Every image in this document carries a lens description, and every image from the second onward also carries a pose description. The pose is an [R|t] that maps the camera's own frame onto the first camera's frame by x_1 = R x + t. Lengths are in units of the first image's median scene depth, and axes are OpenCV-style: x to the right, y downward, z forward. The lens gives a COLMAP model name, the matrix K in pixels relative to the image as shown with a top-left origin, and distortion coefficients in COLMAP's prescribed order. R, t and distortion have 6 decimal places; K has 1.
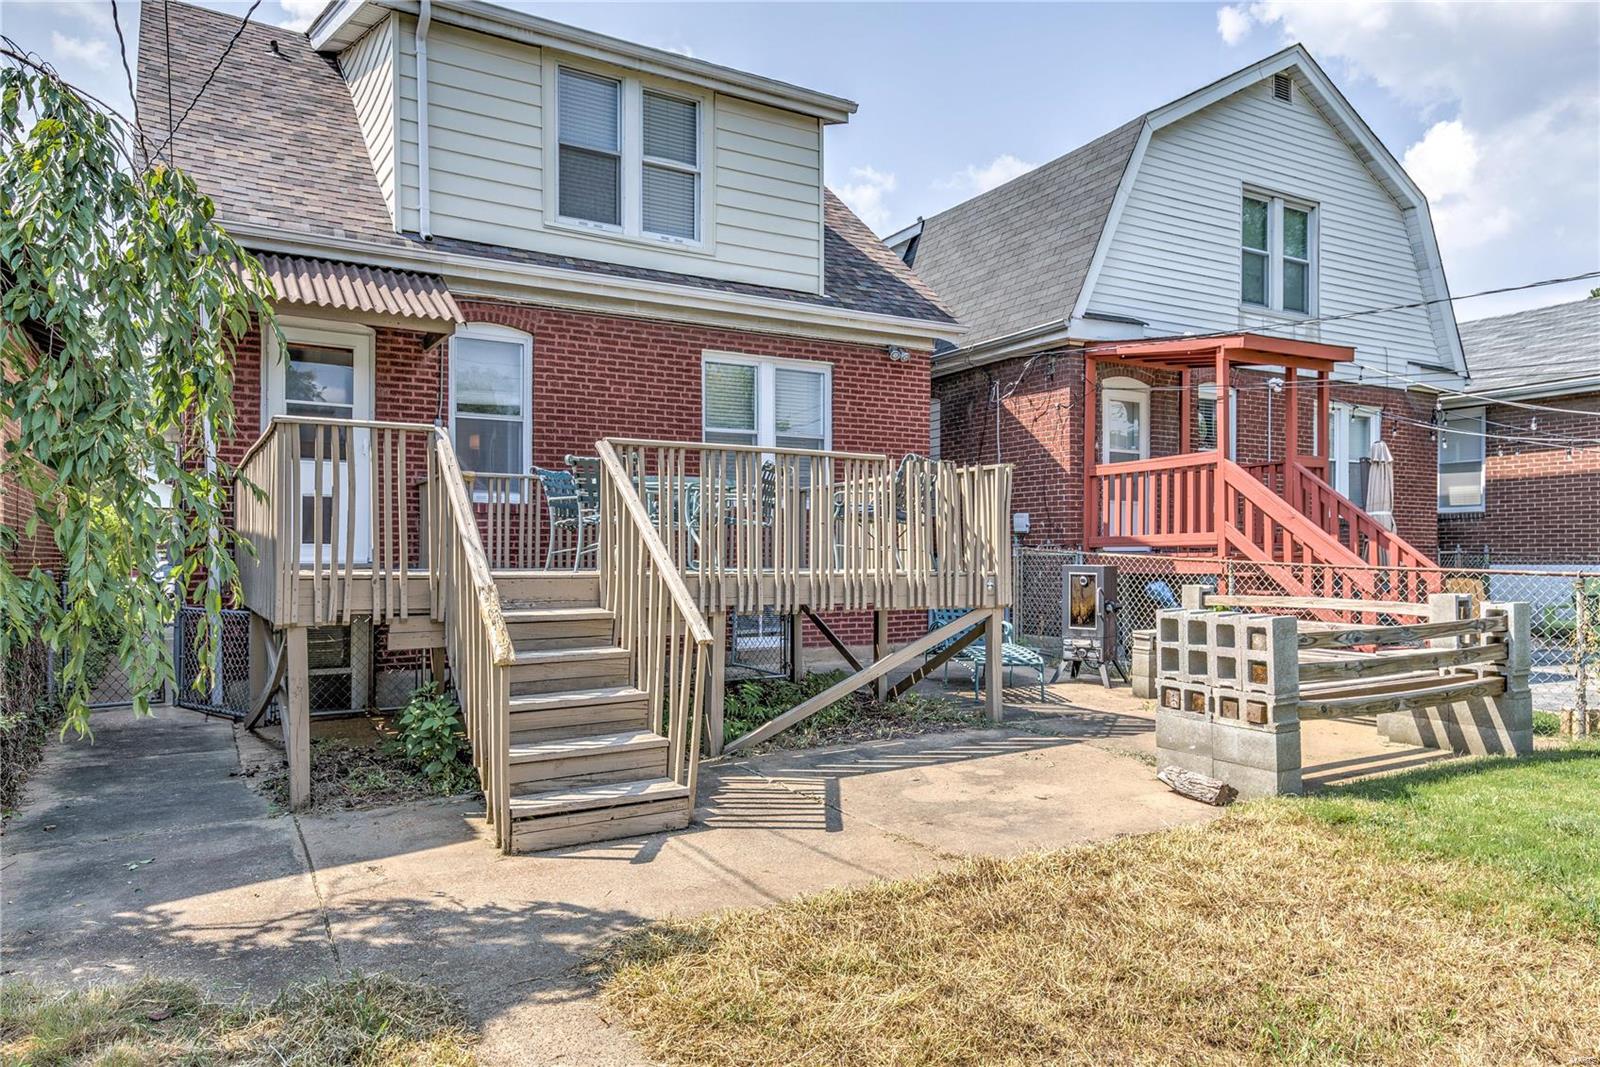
lens RADIAL K [[1040.3, 0, 757.4], [0, 1040.3, 542.2], [0, 0, 1]] dist [0.036364, 0.000330]
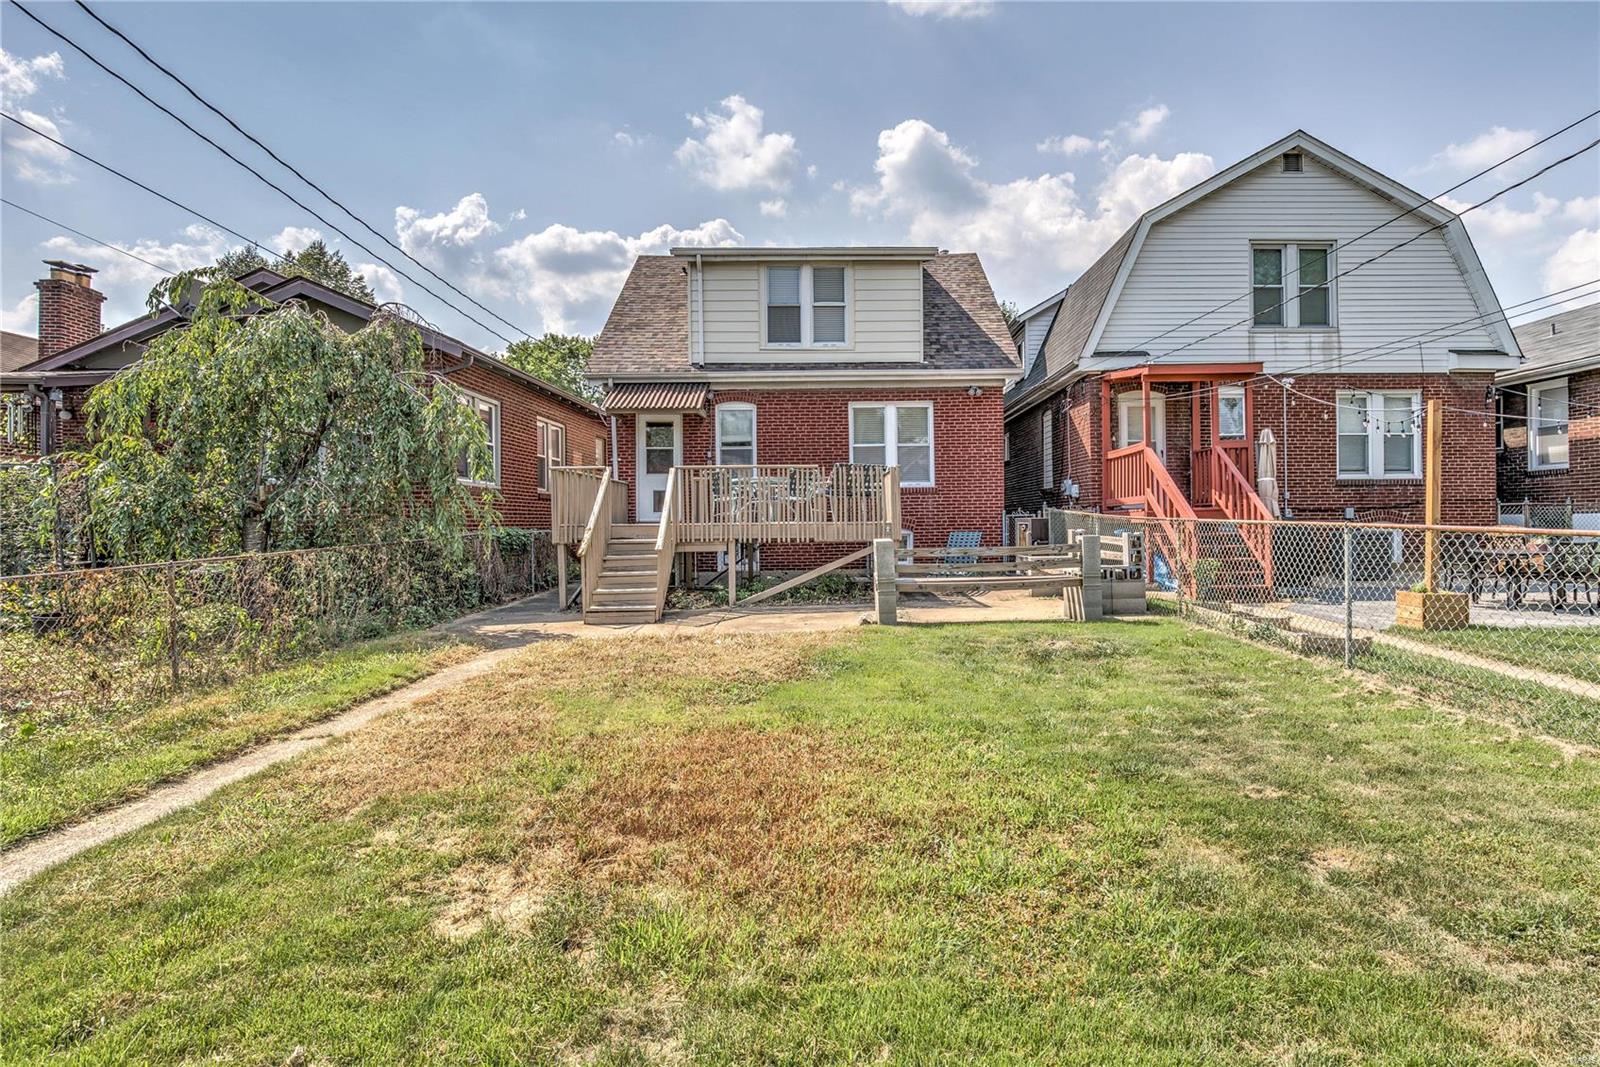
lens RADIAL K [[777.0, 0, 806.1], [0, 777.0, 511.2], [0, 0, 1]] dist [-0.003531, 0.005388]
pose [[0.866537, -0.015541, -0.498872, 0.554535], [0.018942, 0.999819, 0.001756, 0.001332], [0.498754, -0.010971, 0.866674, -0.213244]]
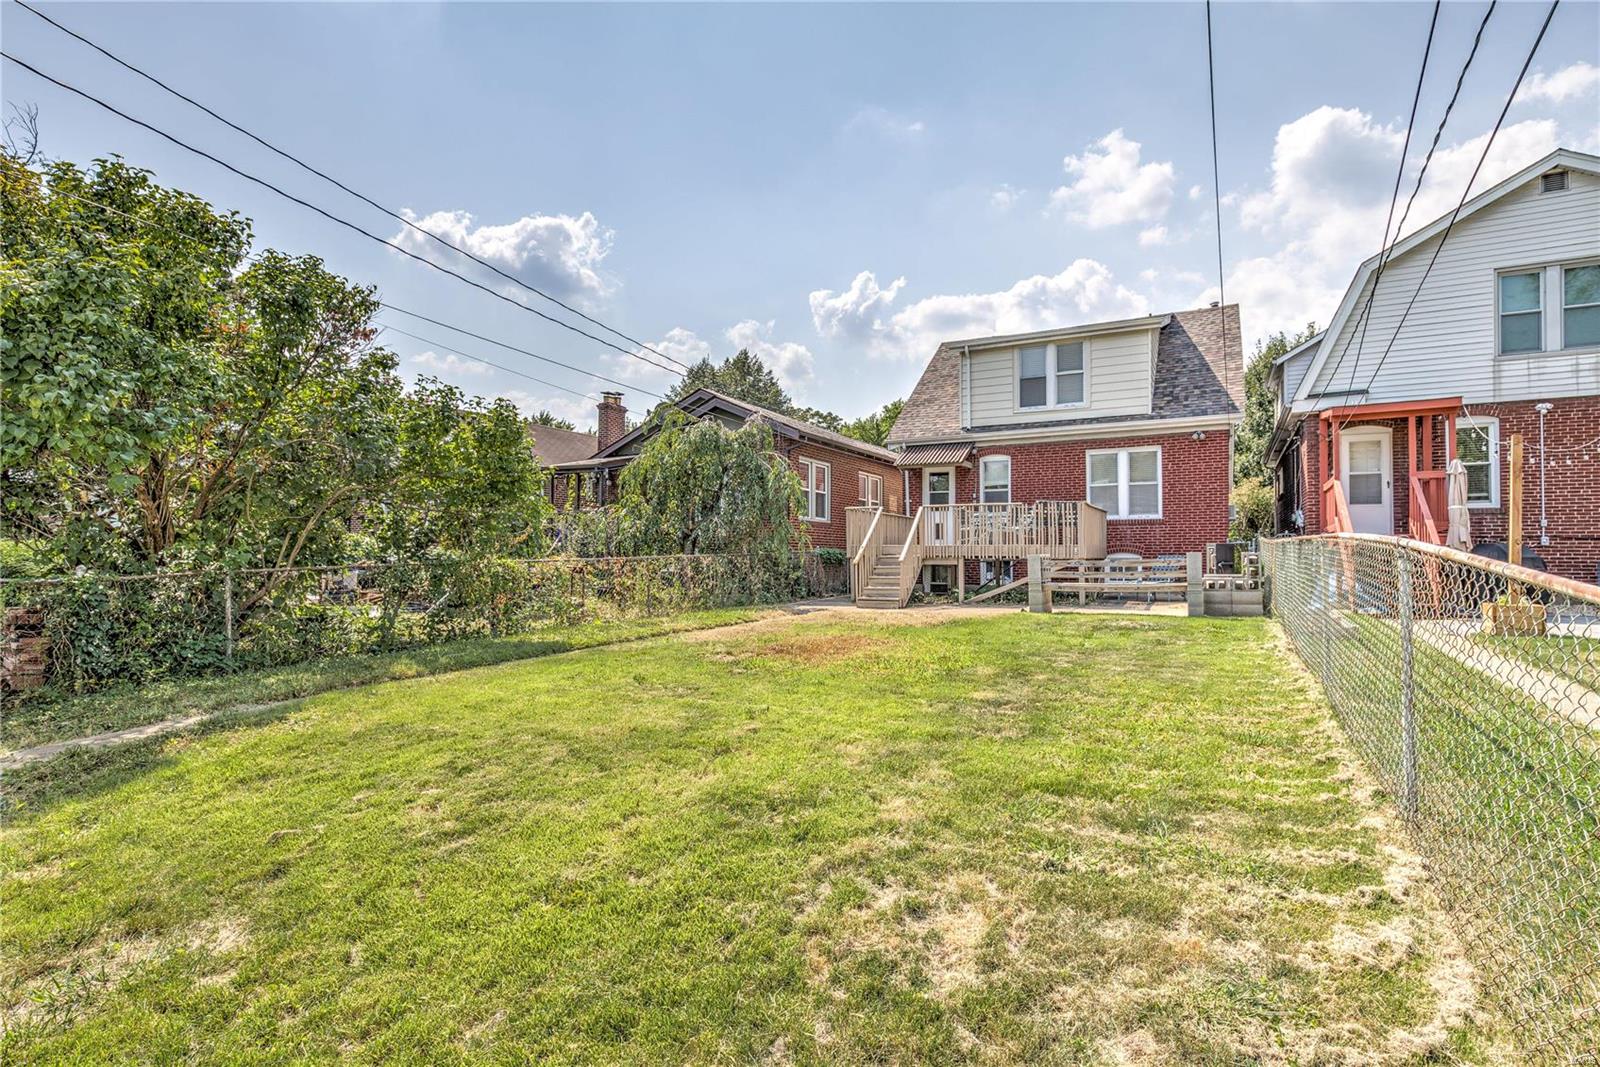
lens RADIAL K [[732.6, 0, 801.6], [0, 732.6, 546.5], [0, 0, 1]] dist [-0.003433, 0.001191]
pose [[0.519952, -0.010488, -0.854131, 0.969843], [0.008882, 0.999937, -0.006871, 0.026921], [0.854149, -0.004014, 0.520012, -0.340814]]
